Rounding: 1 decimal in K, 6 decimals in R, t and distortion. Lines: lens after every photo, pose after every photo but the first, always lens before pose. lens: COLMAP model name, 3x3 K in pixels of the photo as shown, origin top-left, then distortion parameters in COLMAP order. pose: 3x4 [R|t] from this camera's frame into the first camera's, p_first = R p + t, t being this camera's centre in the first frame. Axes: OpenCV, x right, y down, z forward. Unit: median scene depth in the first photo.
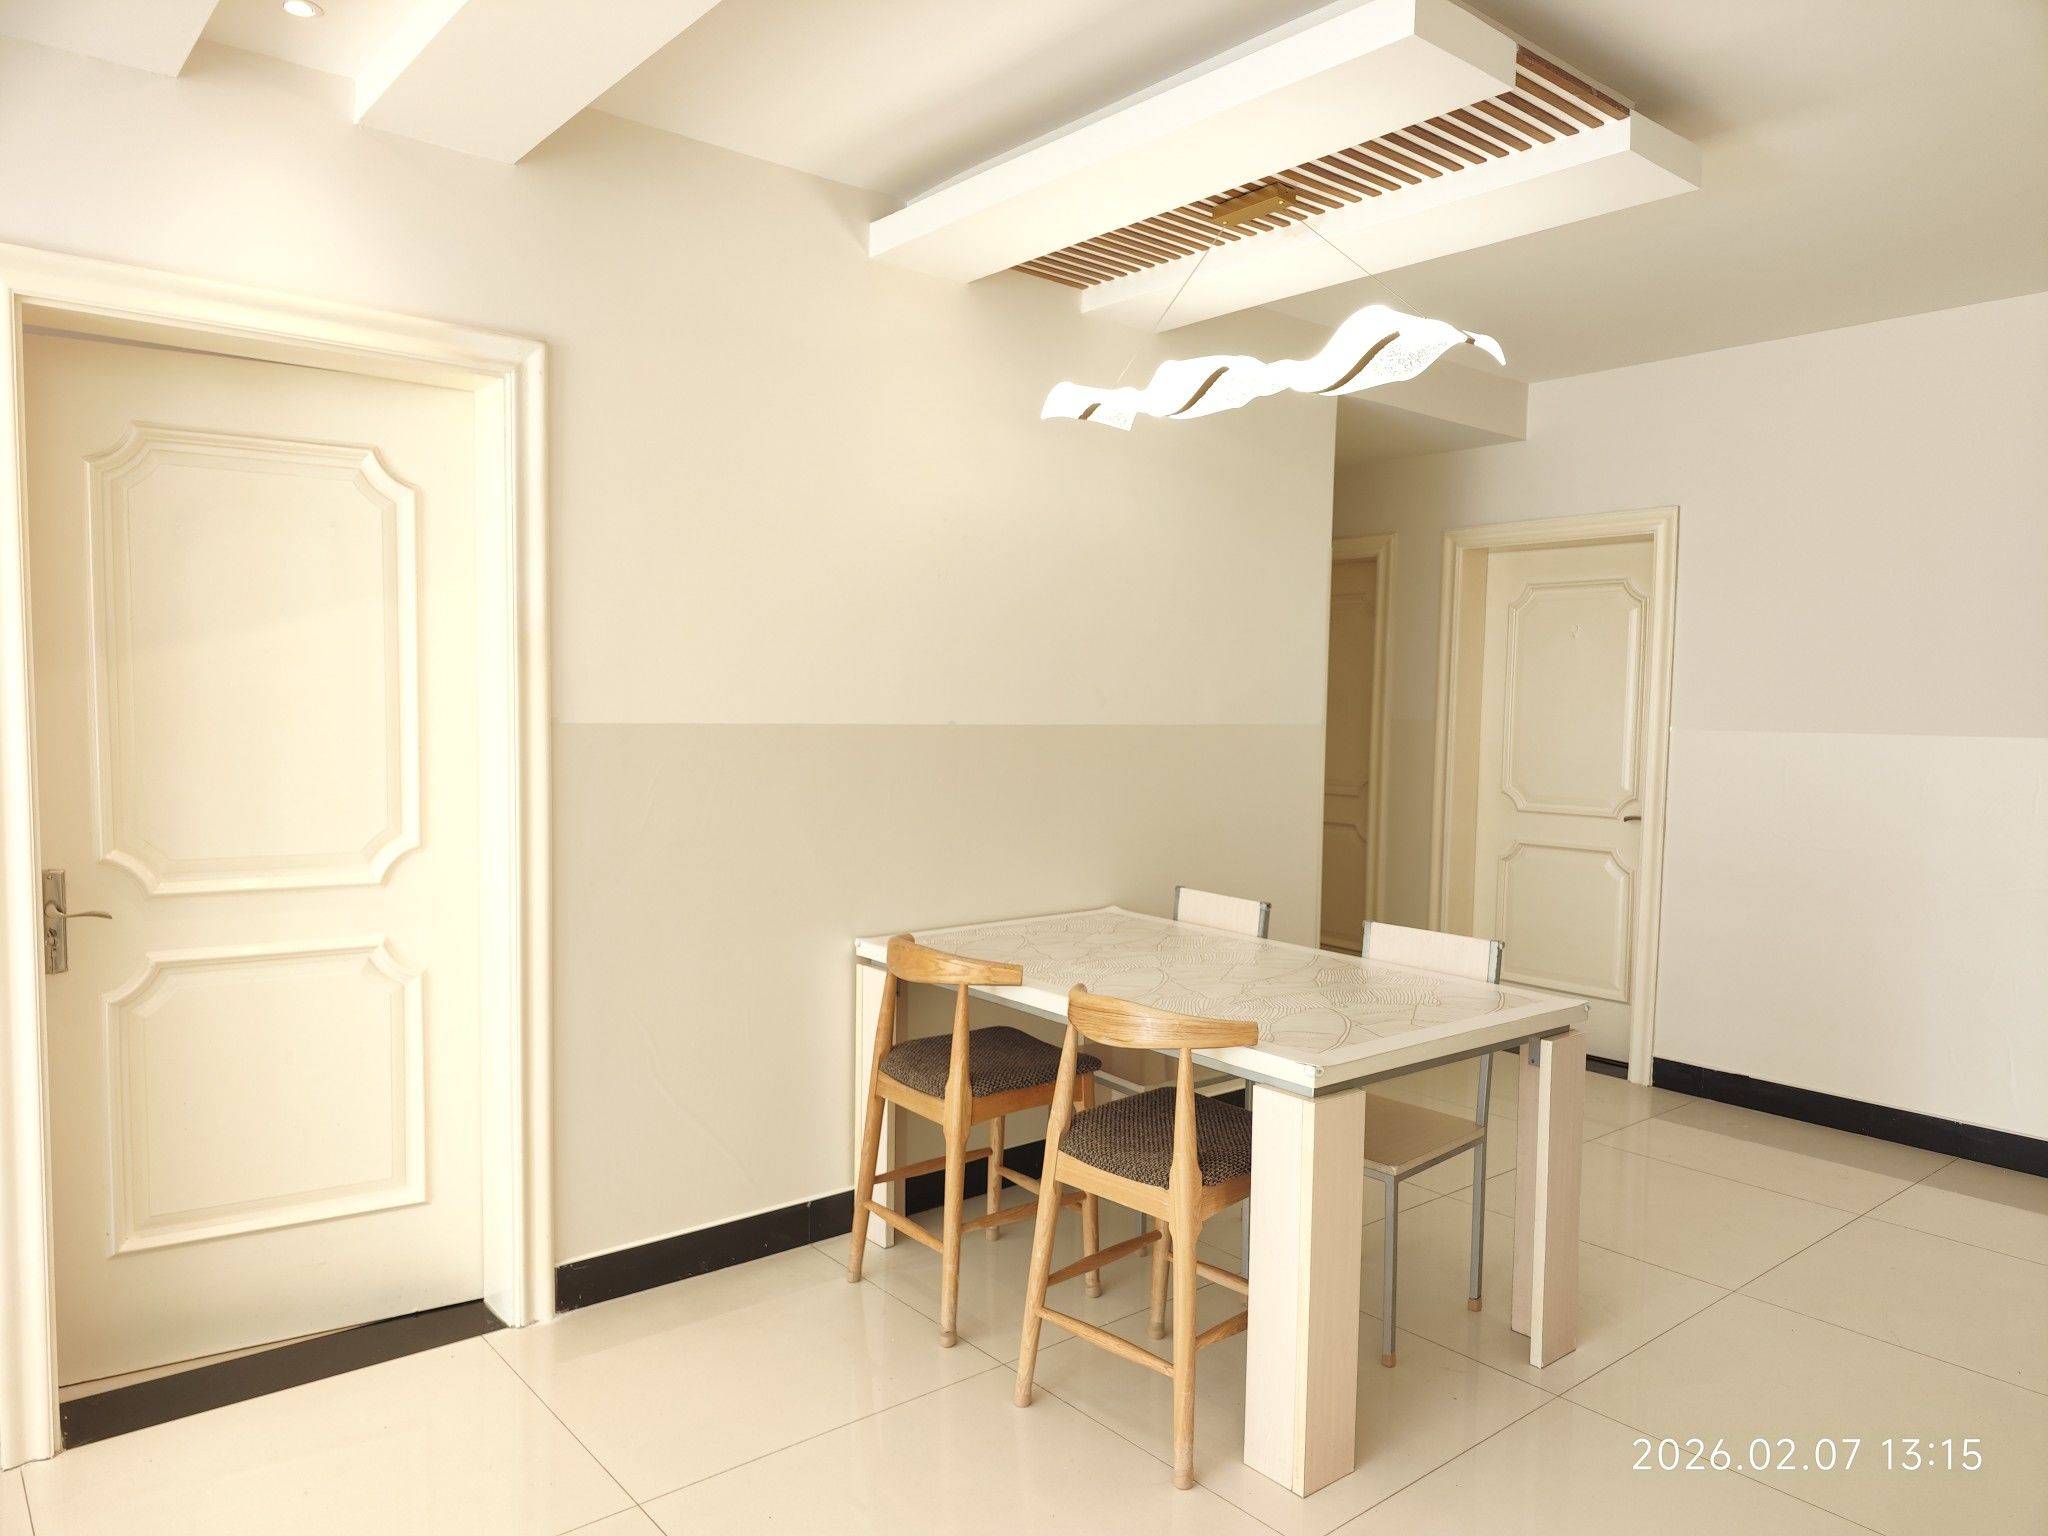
lens RADIAL K [[1388.6, 0, 1043.3], [0, 1388.6, 775.8], [0, 0, 1]] dist [0.031477, -0.025729]
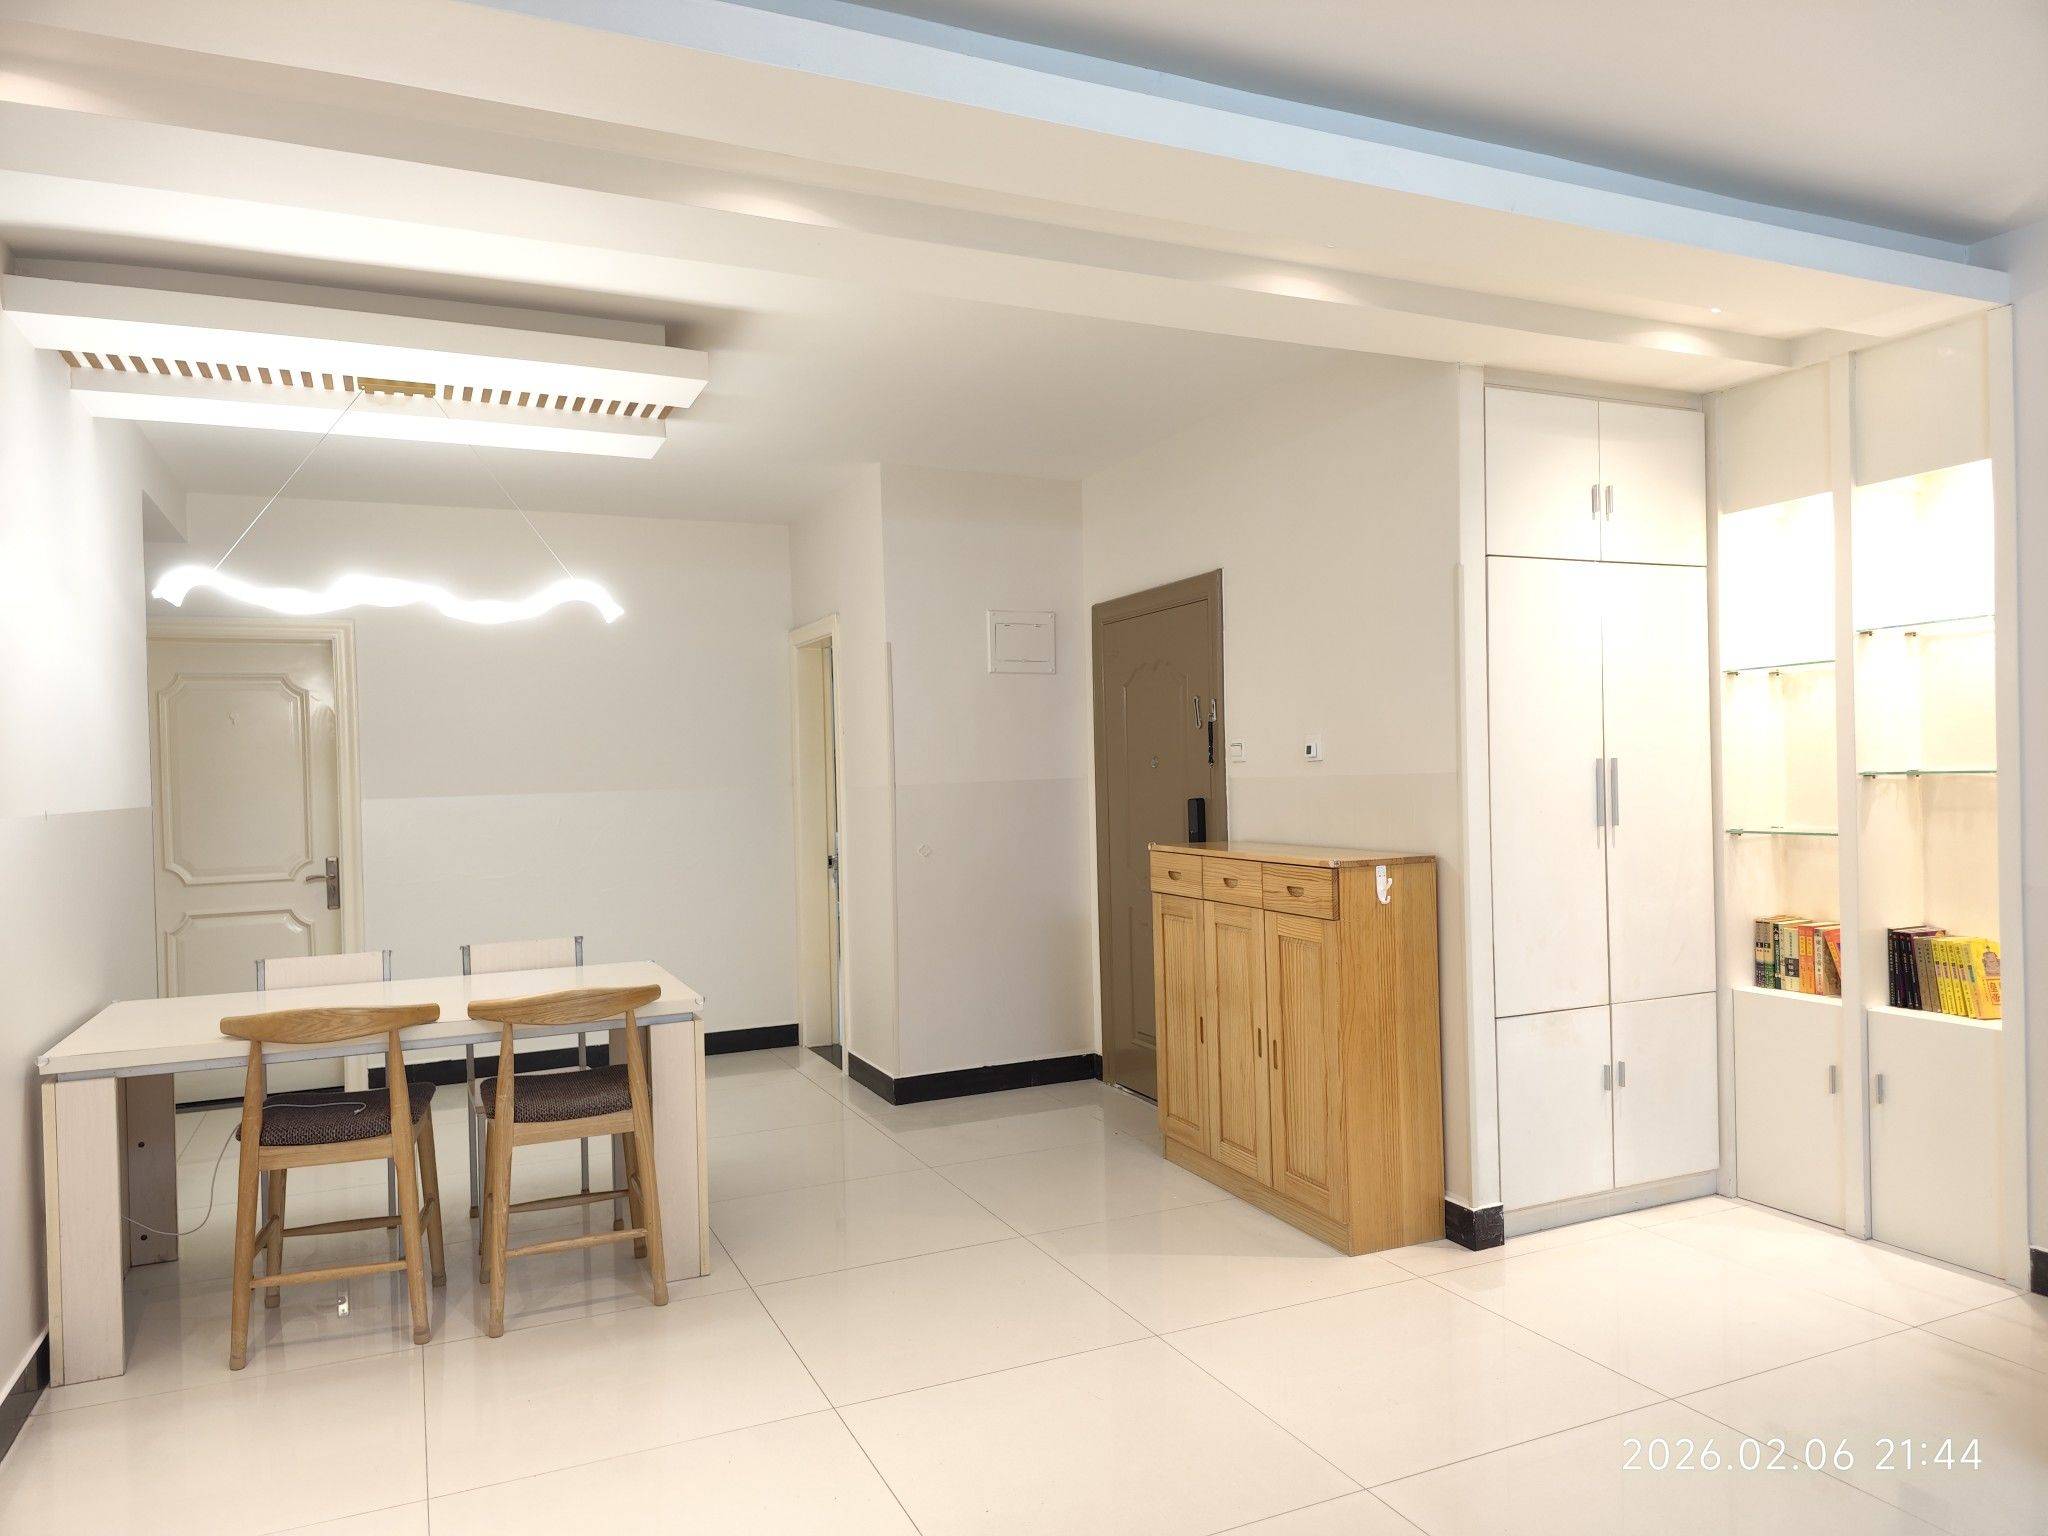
lens RADIAL K [[1409.6, 0, 1044.6], [0, 1409.6, 765.5], [0, 0, 1]] dist [0.084035, -0.087018]
pose [[0.267828, -0.020185, 0.963255, -0.608904], [0.082950, 0.996551, -0.002182, -0.011014], [-0.959889, 0.080486, 0.268578, 0.077156]]
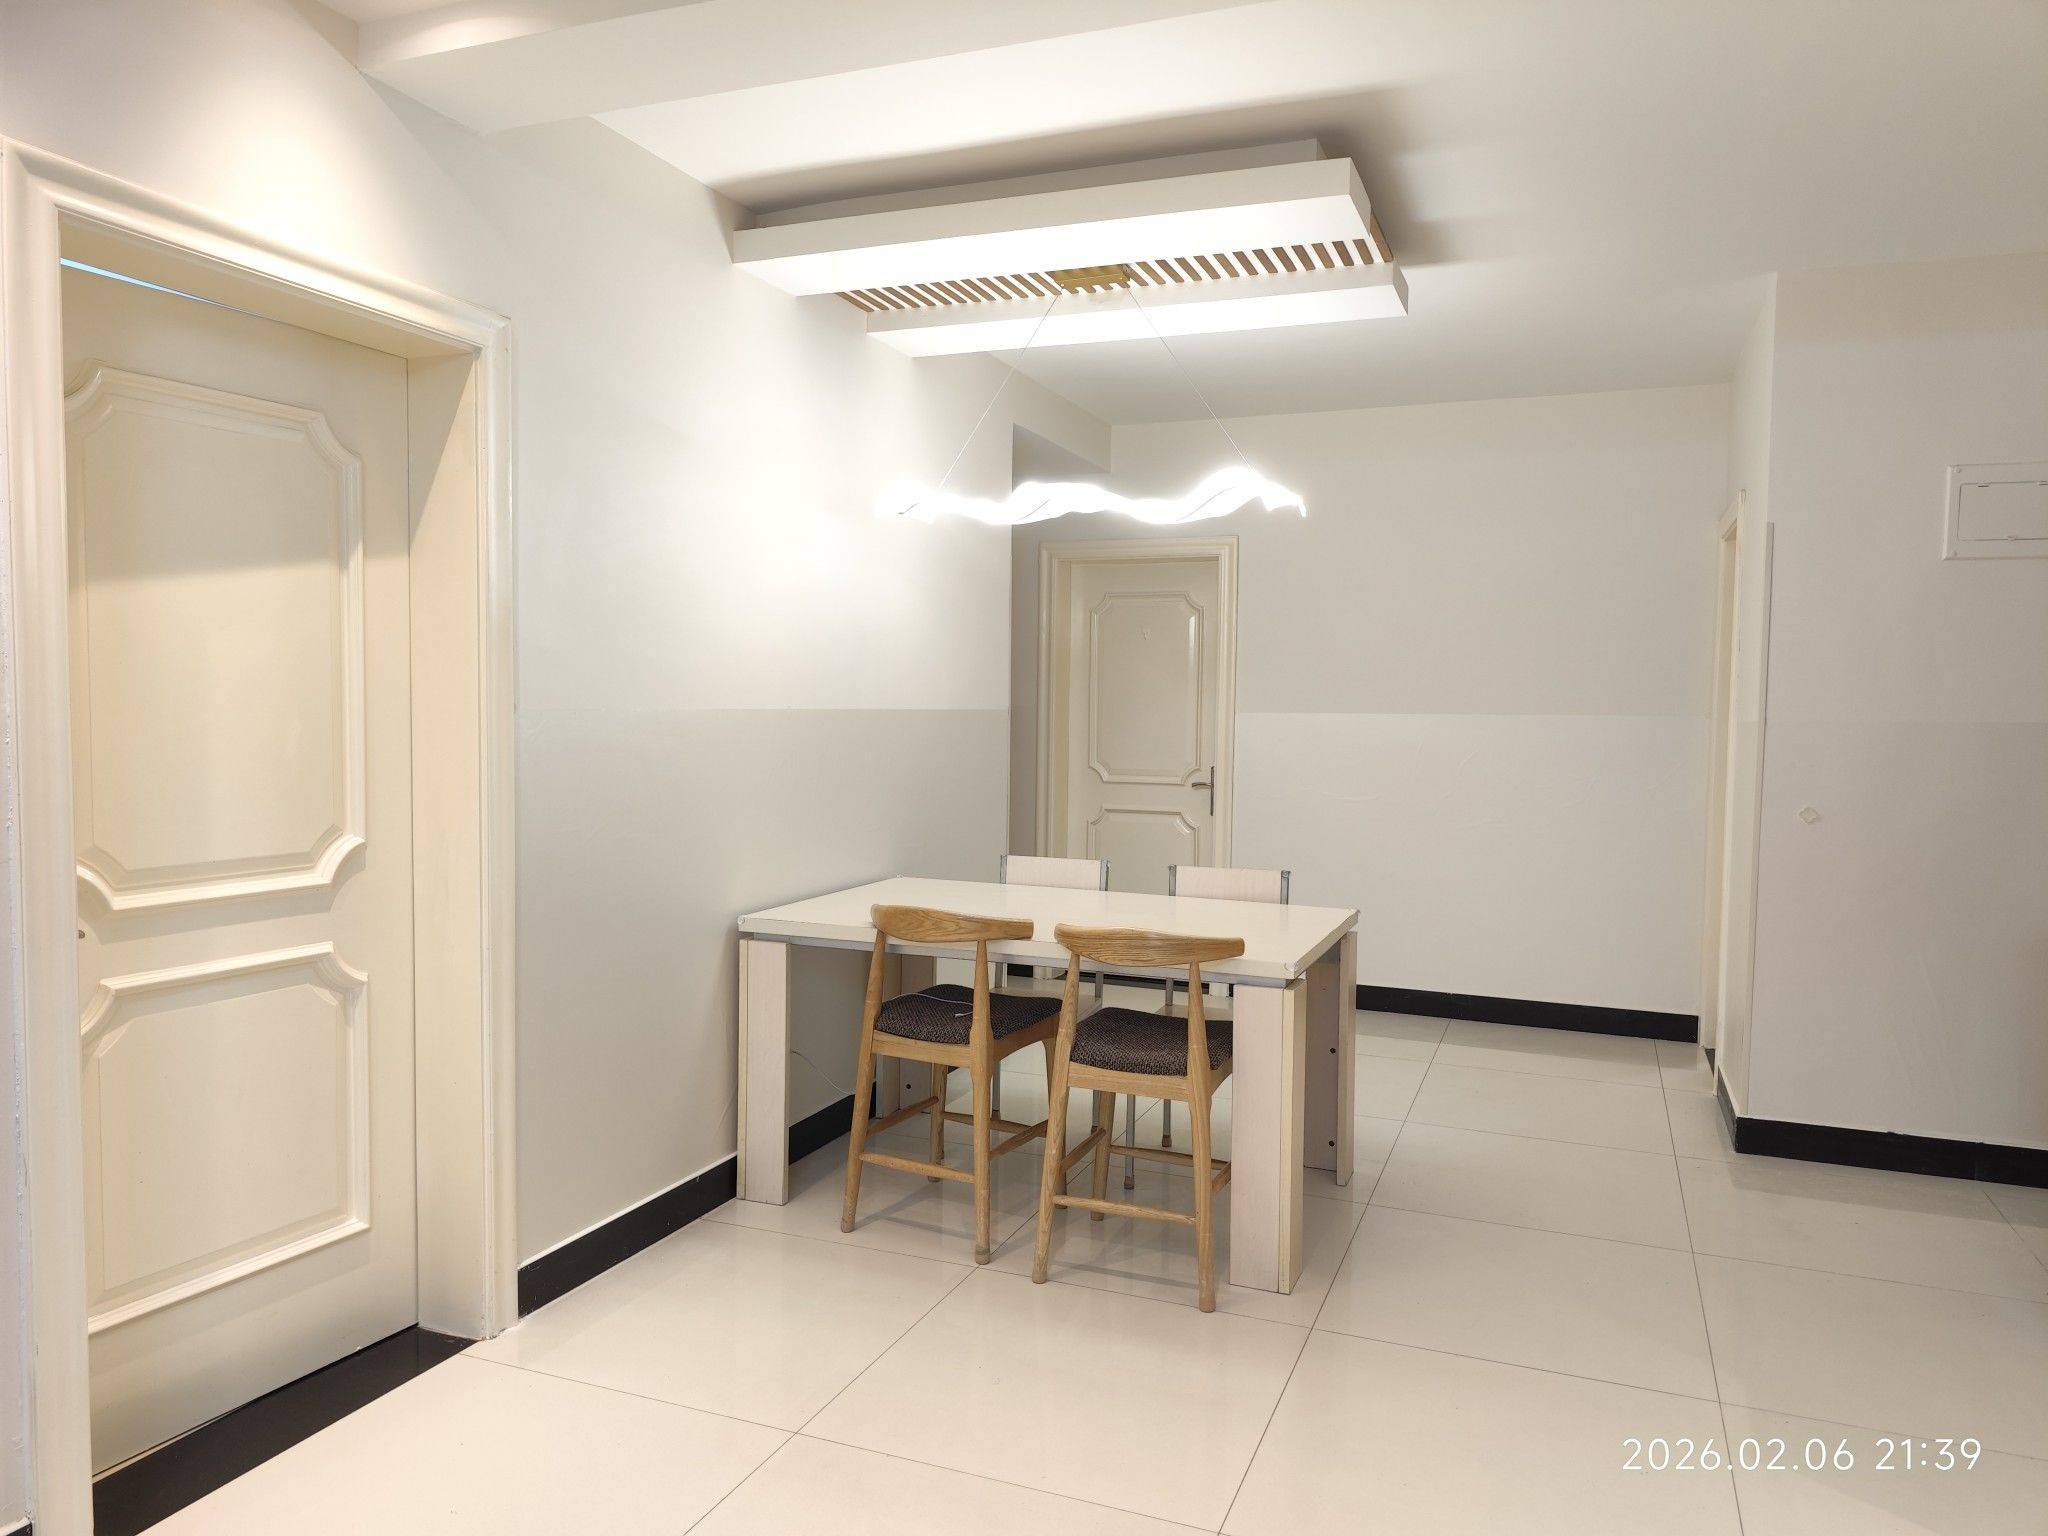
lens RADIAL K [[1388.6, 0, 1043.3], [0, 1388.6, 775.8], [0, 0, 1]] dist [0.031477, -0.025729]
pose [[0.877772, -0.030091, 0.478132, -0.307047], [0.027423, 0.999545, 0.012562, 0.003444], [-0.478292, 0.002085, 0.878198, -0.020580]]
